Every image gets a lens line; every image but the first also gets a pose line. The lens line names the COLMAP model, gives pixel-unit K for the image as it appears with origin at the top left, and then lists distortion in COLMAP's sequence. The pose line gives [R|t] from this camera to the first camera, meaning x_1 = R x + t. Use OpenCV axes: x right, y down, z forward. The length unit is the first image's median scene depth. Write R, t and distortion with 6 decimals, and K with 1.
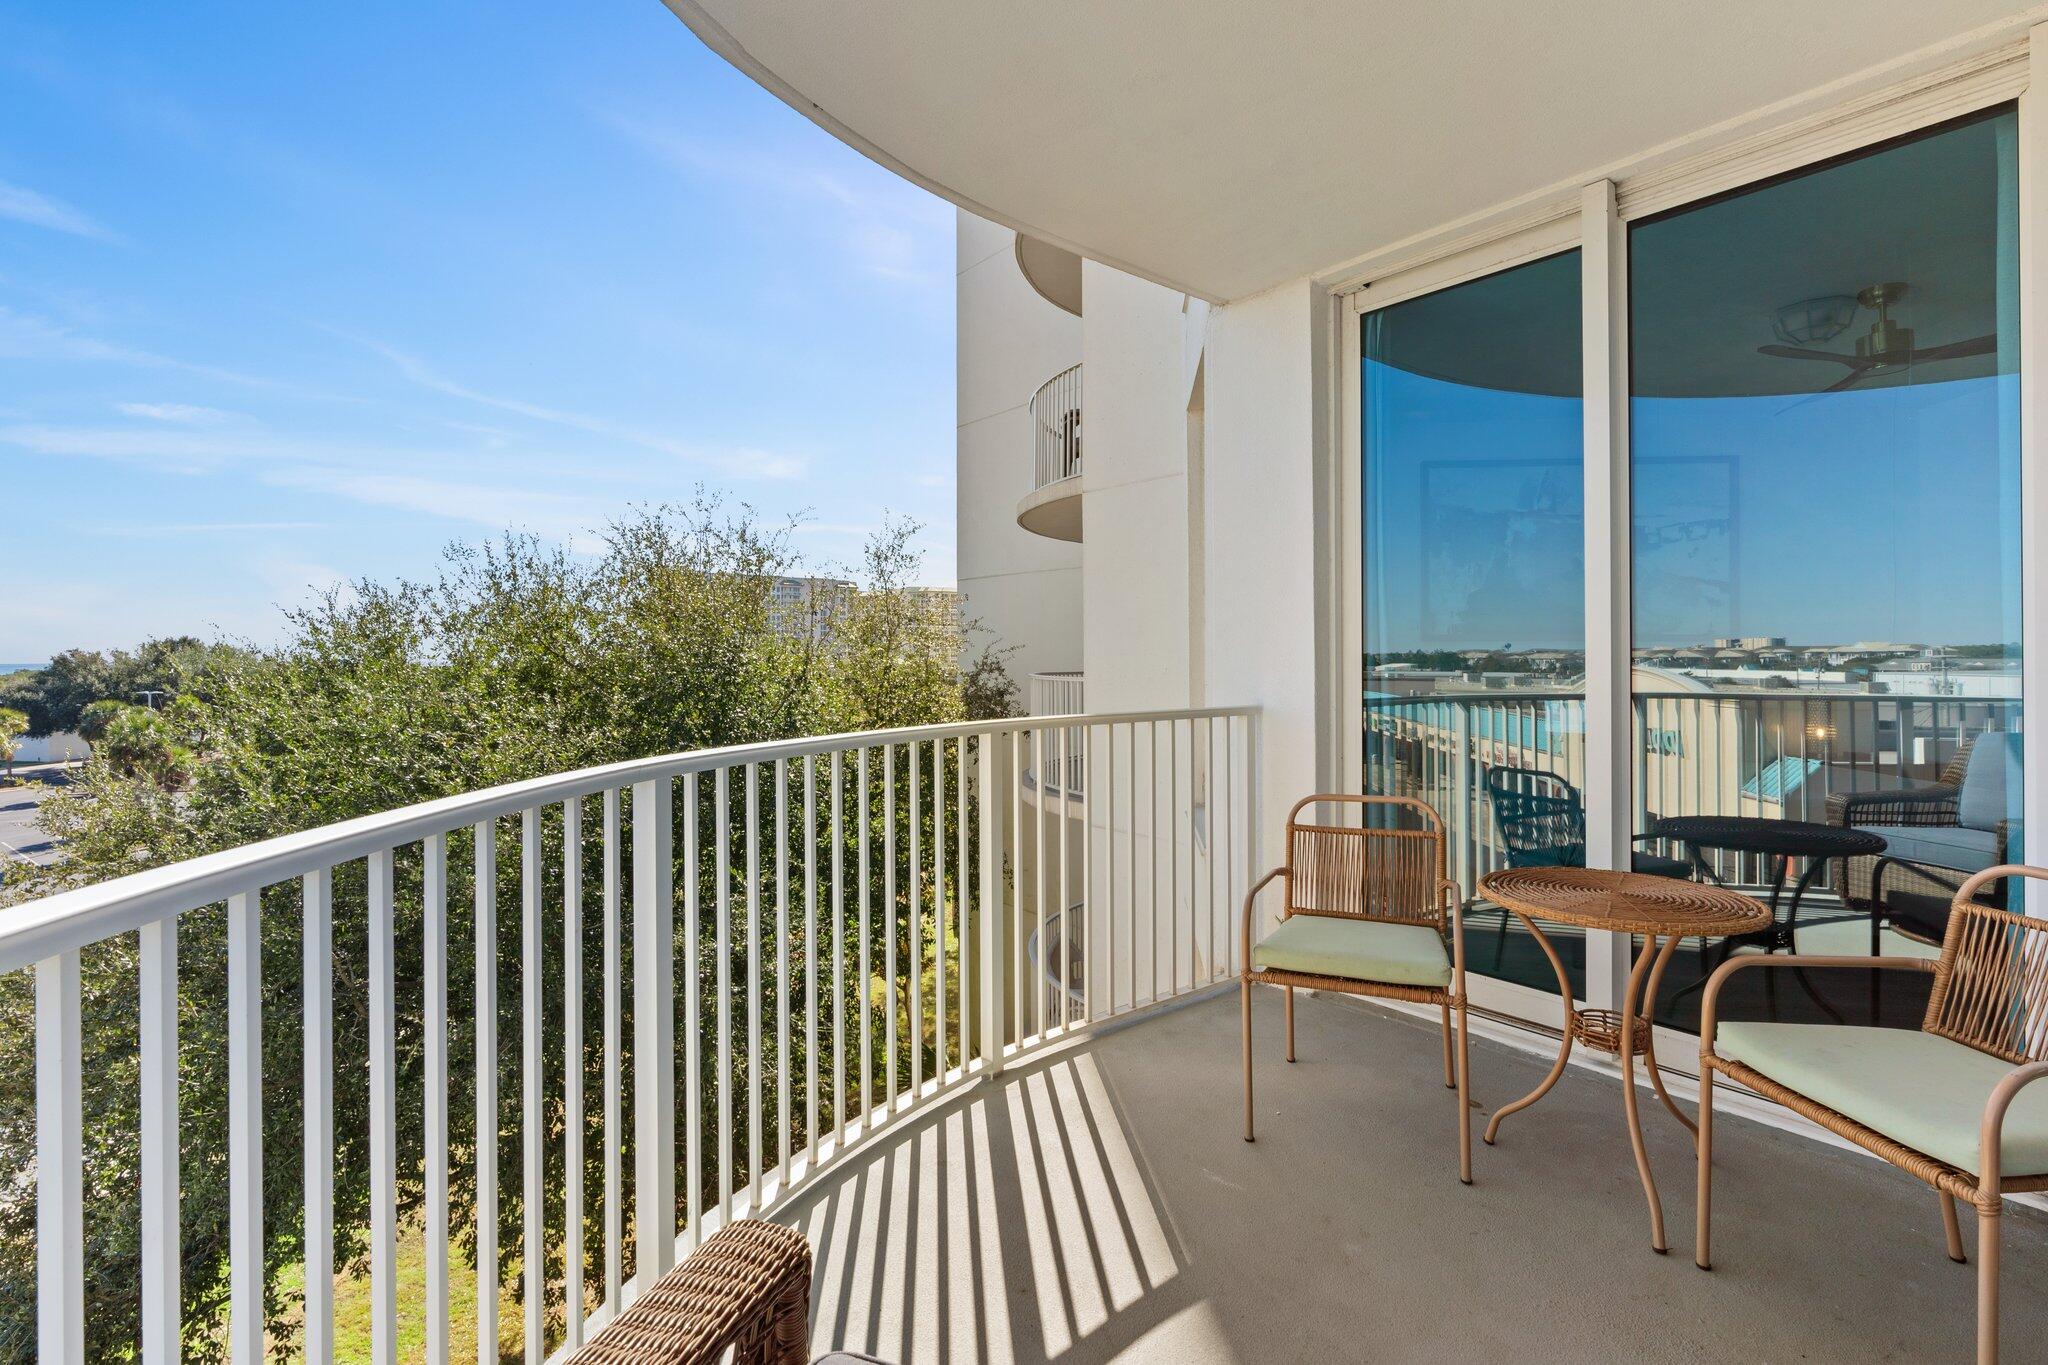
lens RADIAL K [[939.5, 0, 1024.9], [0, 939.5, 674.1], [0, 0, 1]] dist [-0.001109, -0.001099]
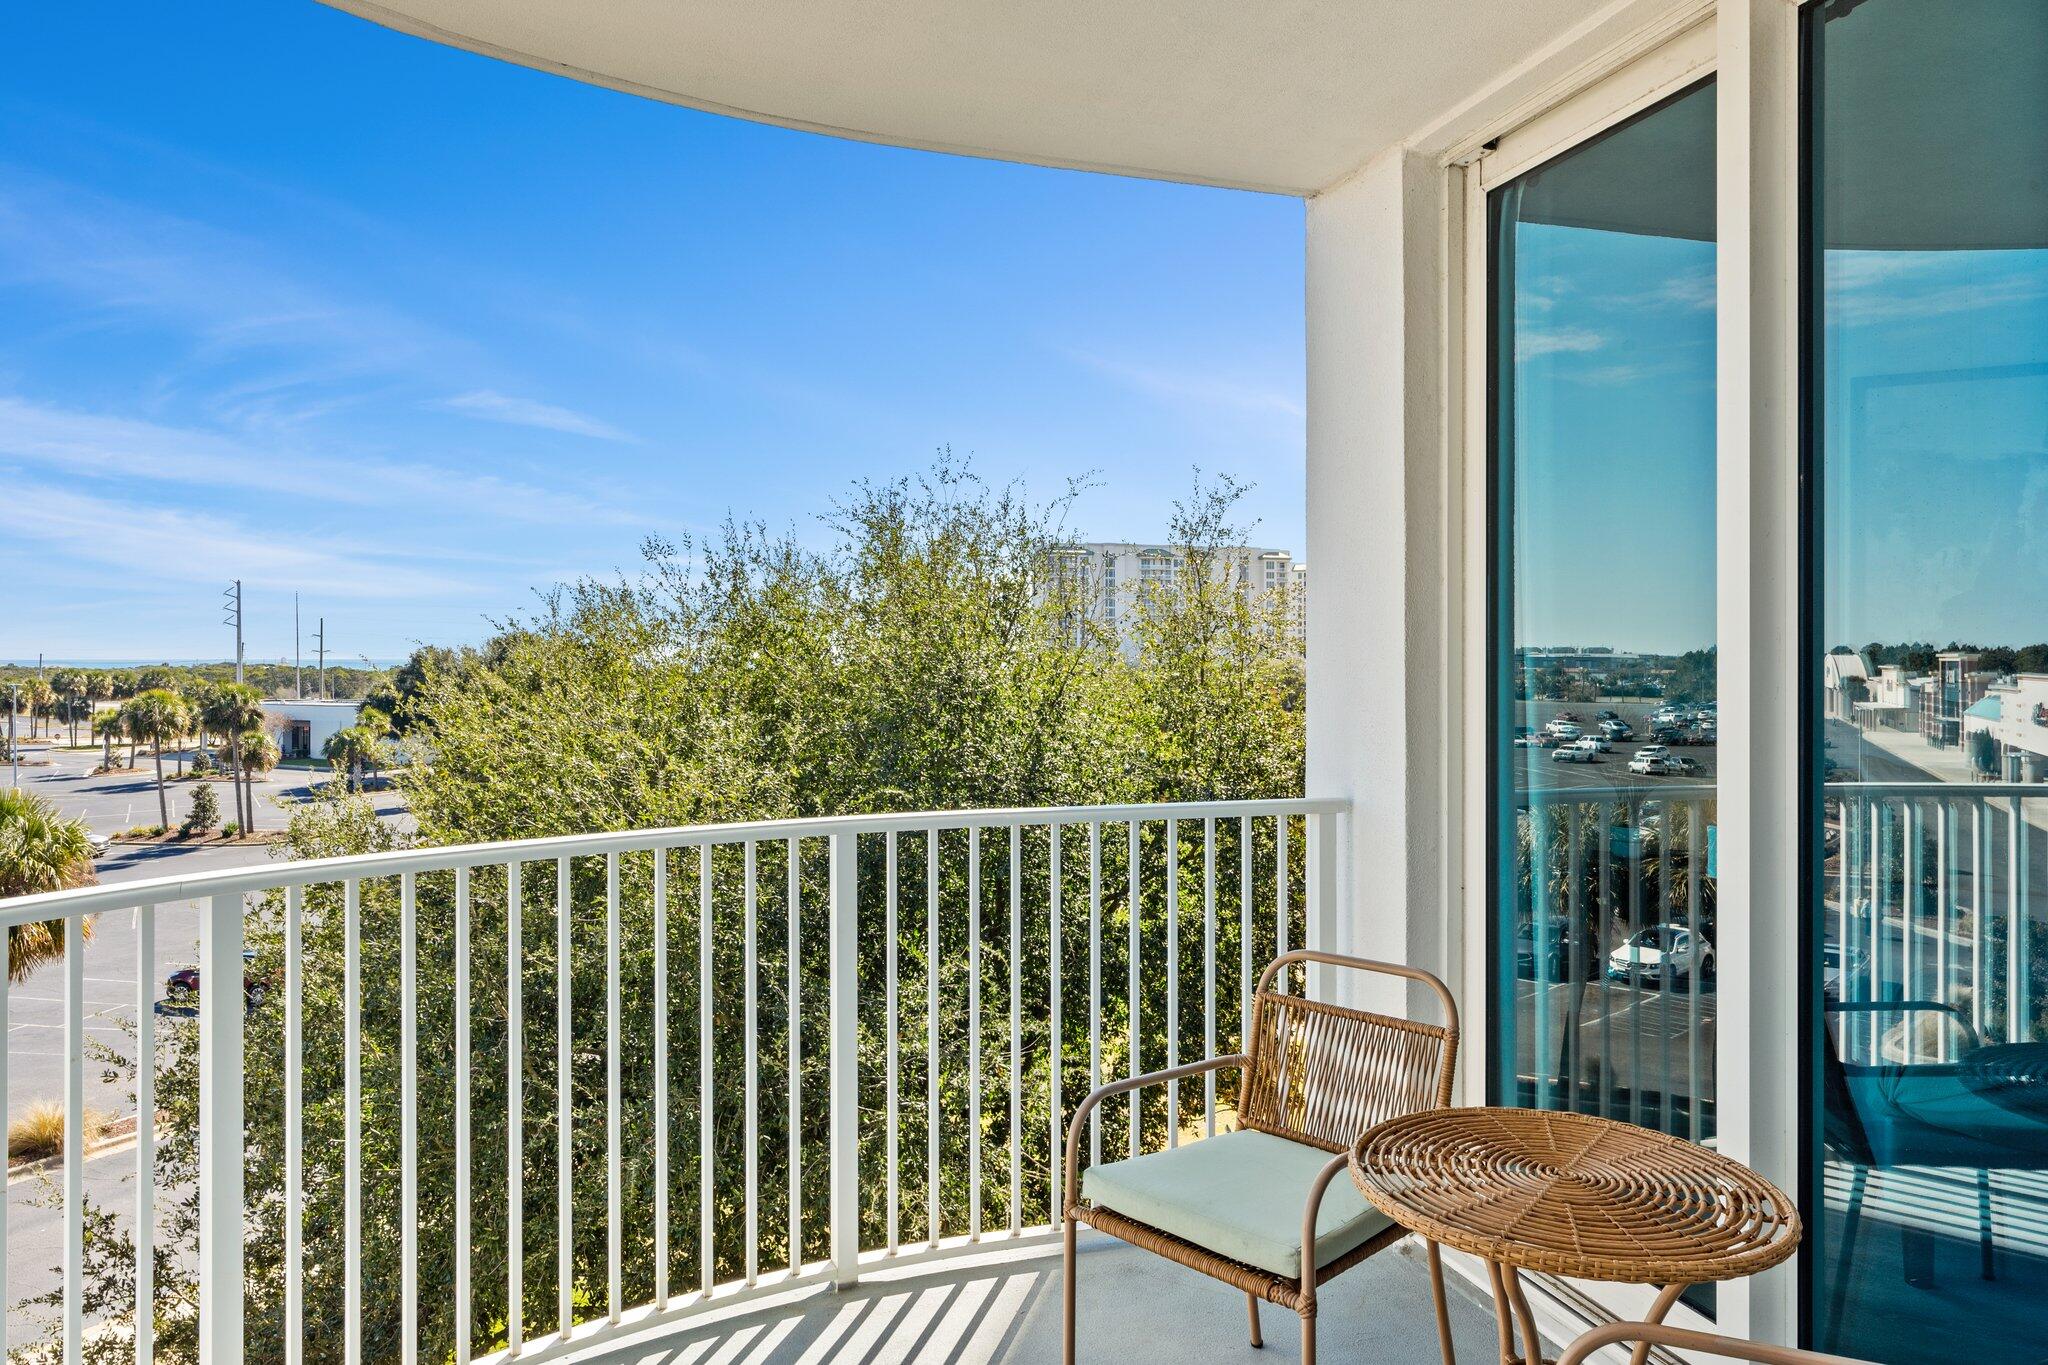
lens RADIAL K [[1297.9, 0, 1024.0], [0, 1297.9, 682.5], [0, 0, 1]] dist [0.001312, -0.000569]
pose [[0.928923, 0.011896, -0.370083, 0.176796], [-0.010267, 0.999927, 0.006369, -0.024370], [0.370132, -0.002117, 0.928977, 0.031138]]
